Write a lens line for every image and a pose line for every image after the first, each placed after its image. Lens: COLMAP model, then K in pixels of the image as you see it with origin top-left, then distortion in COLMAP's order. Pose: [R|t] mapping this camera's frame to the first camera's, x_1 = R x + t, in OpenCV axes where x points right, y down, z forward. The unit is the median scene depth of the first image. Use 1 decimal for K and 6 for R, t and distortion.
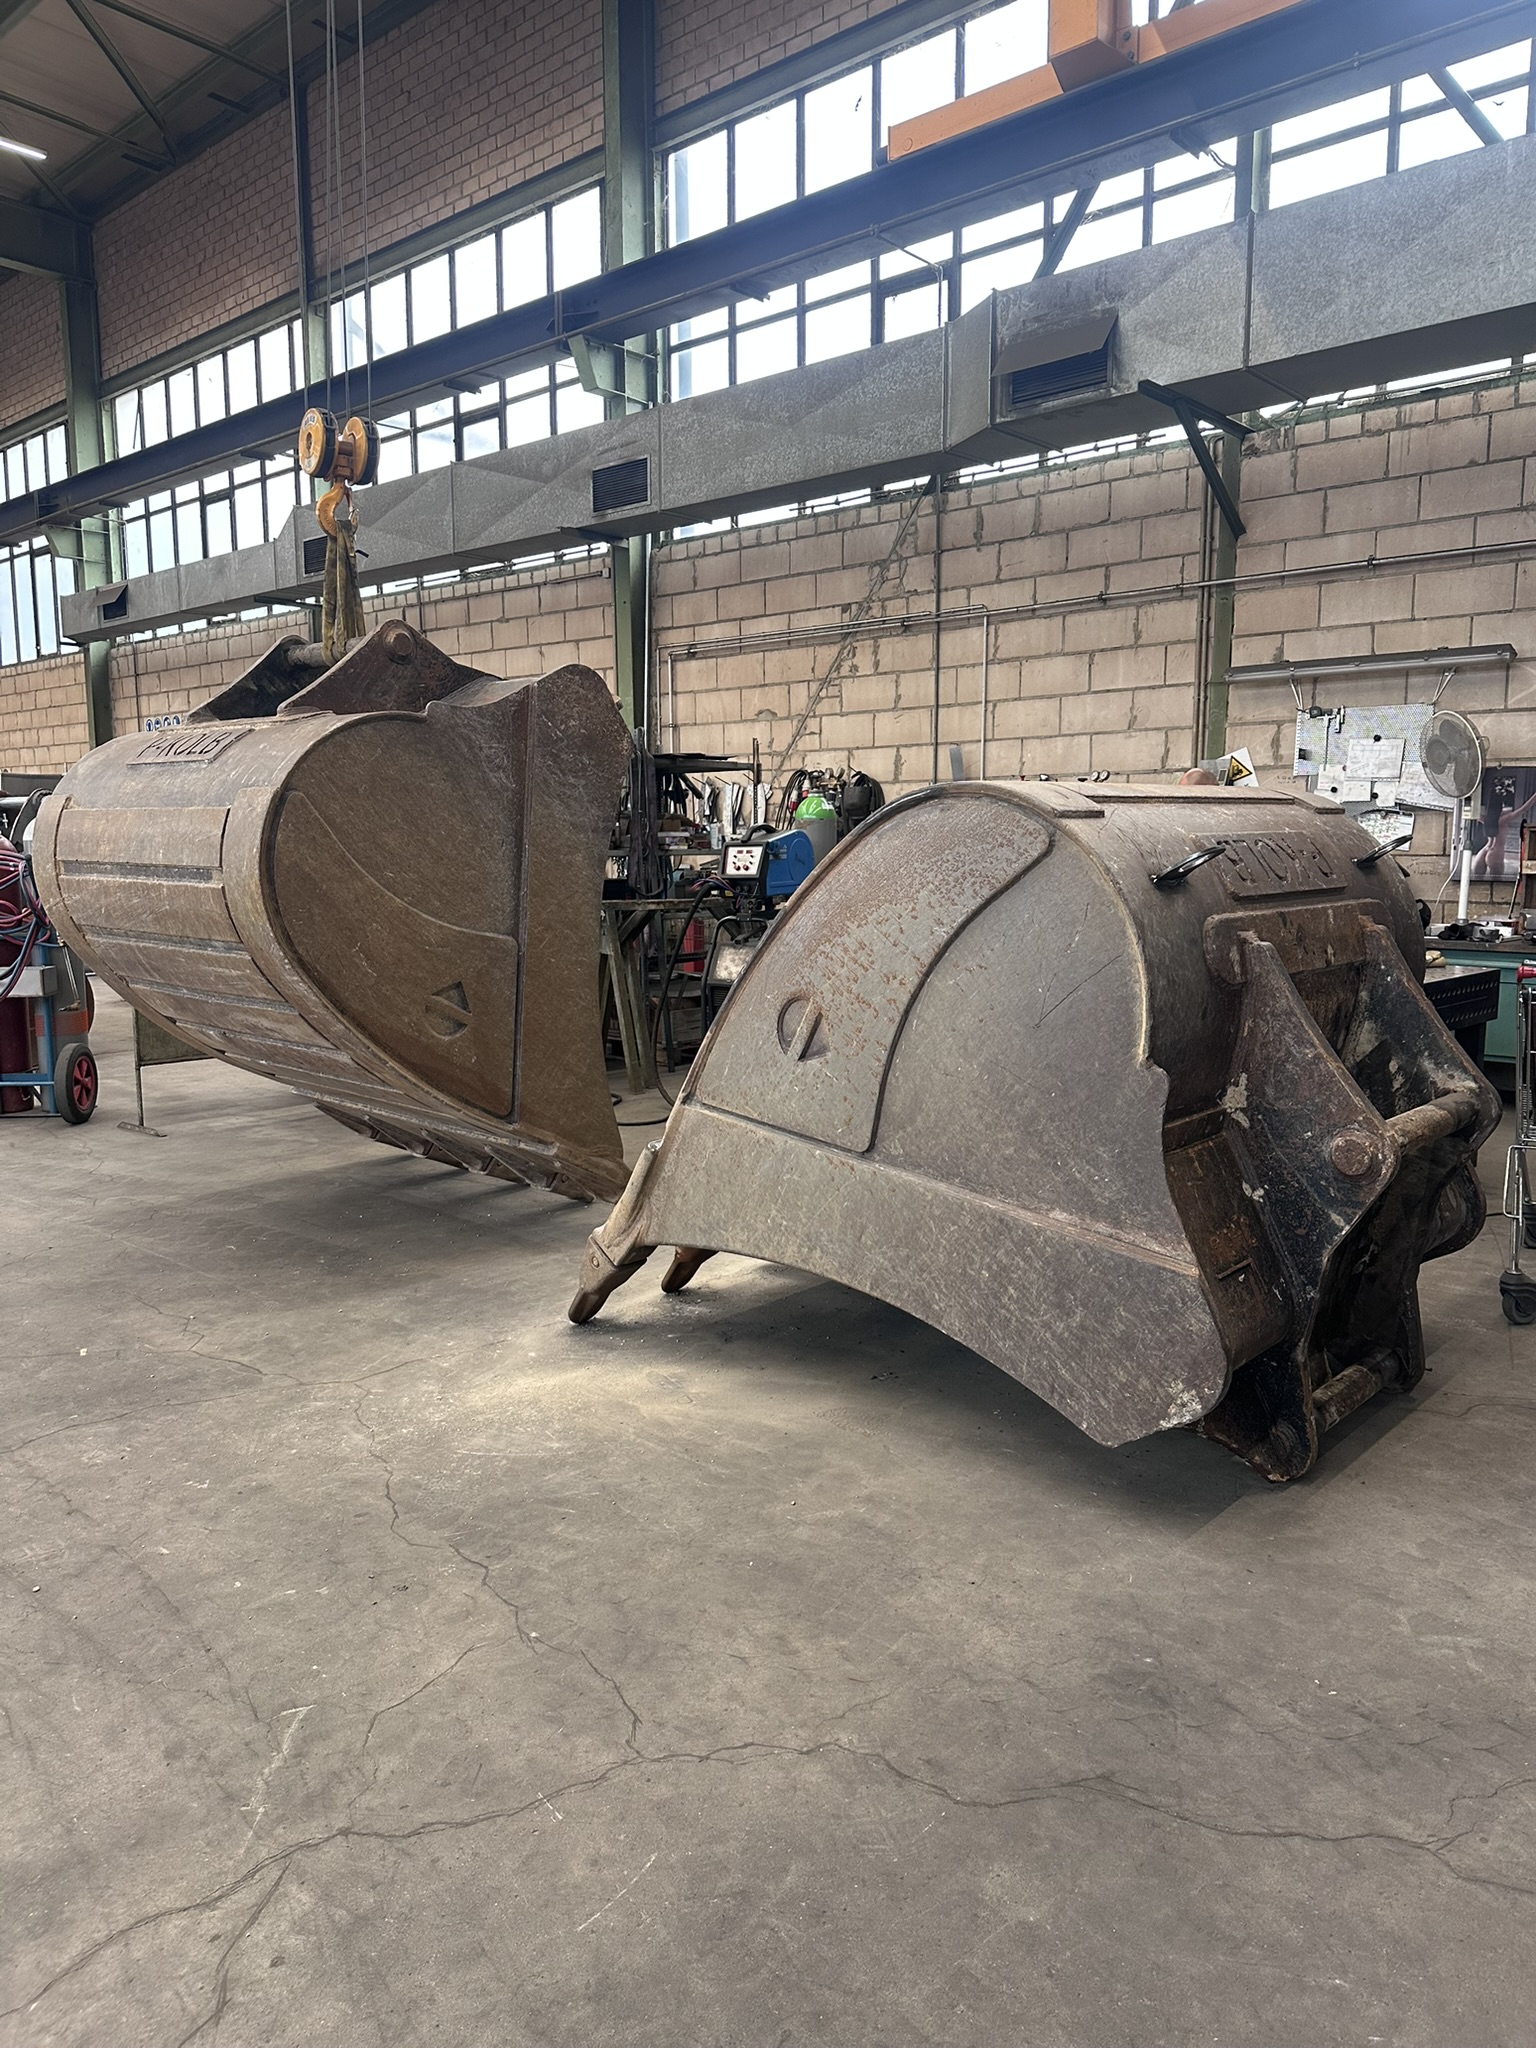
lens RADIAL K [[1435.3, 0, 763.1], [0, 1435.3, 1021.5], [0, 0, 1]] dist [0.001958, -0.008002]
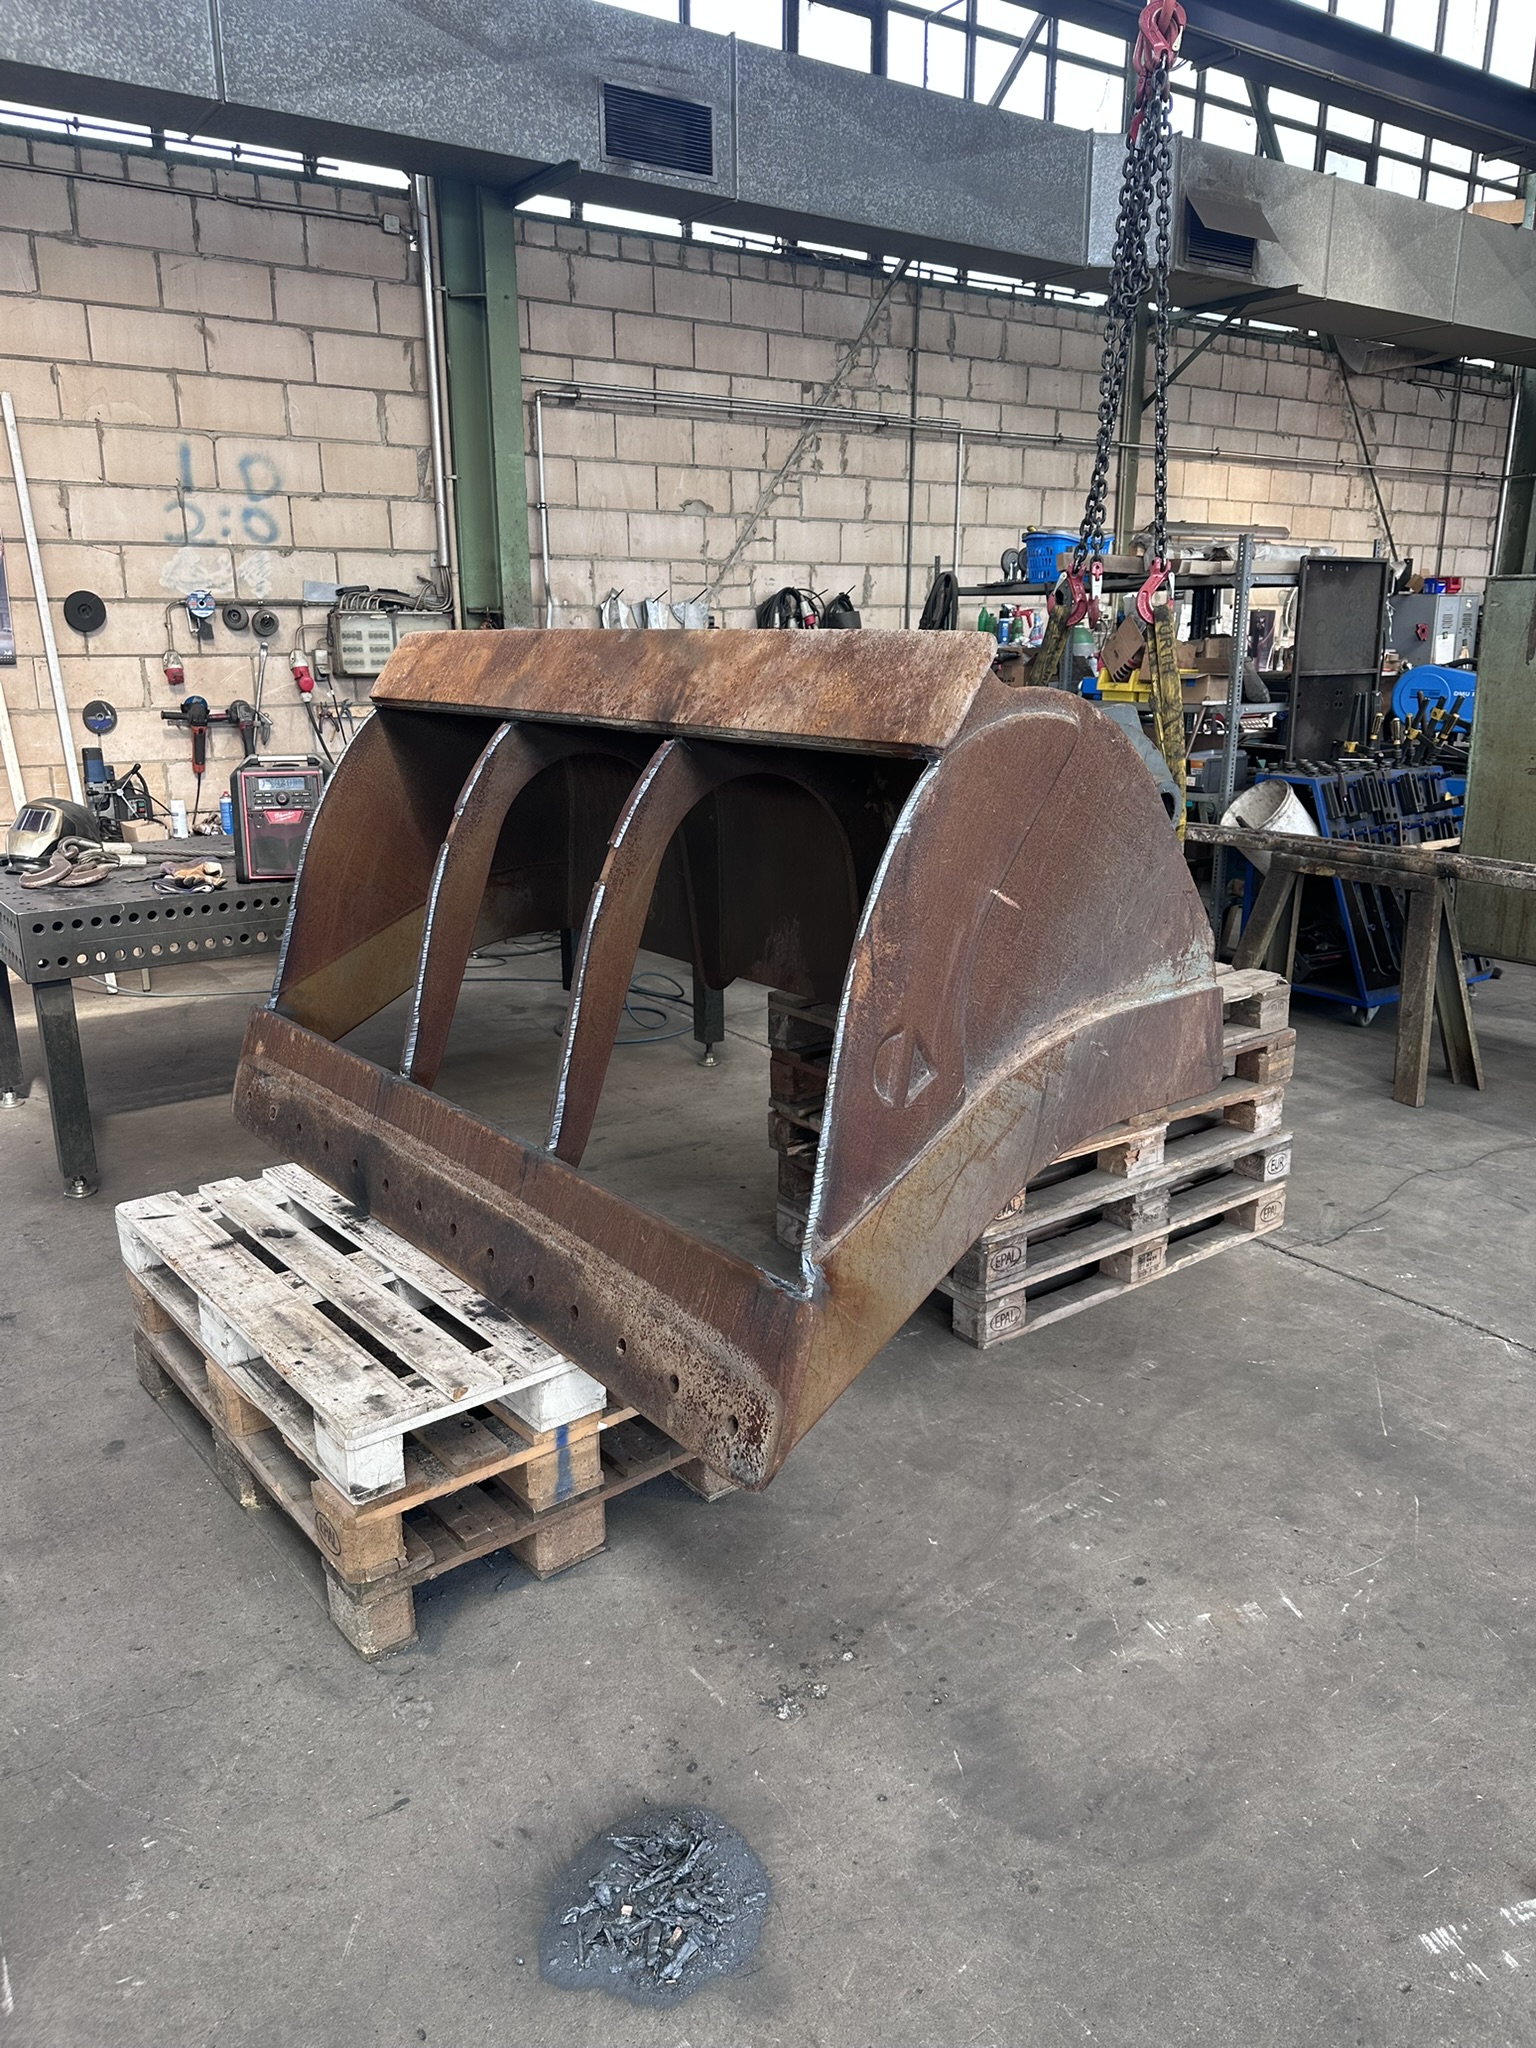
lens RADIAL K [[1572.4, 0, 777.1], [0, 1572.4, 1019.5], [0, 0, 1]] dist [-0.028531, 0.004184]
pose [[0.198600, -0.233391, 0.951886, -0.878336], [0.131604, 0.968787, 0.210077, -0.128620], [-0.971205, 0.083551, 0.223116, 0.847584]]
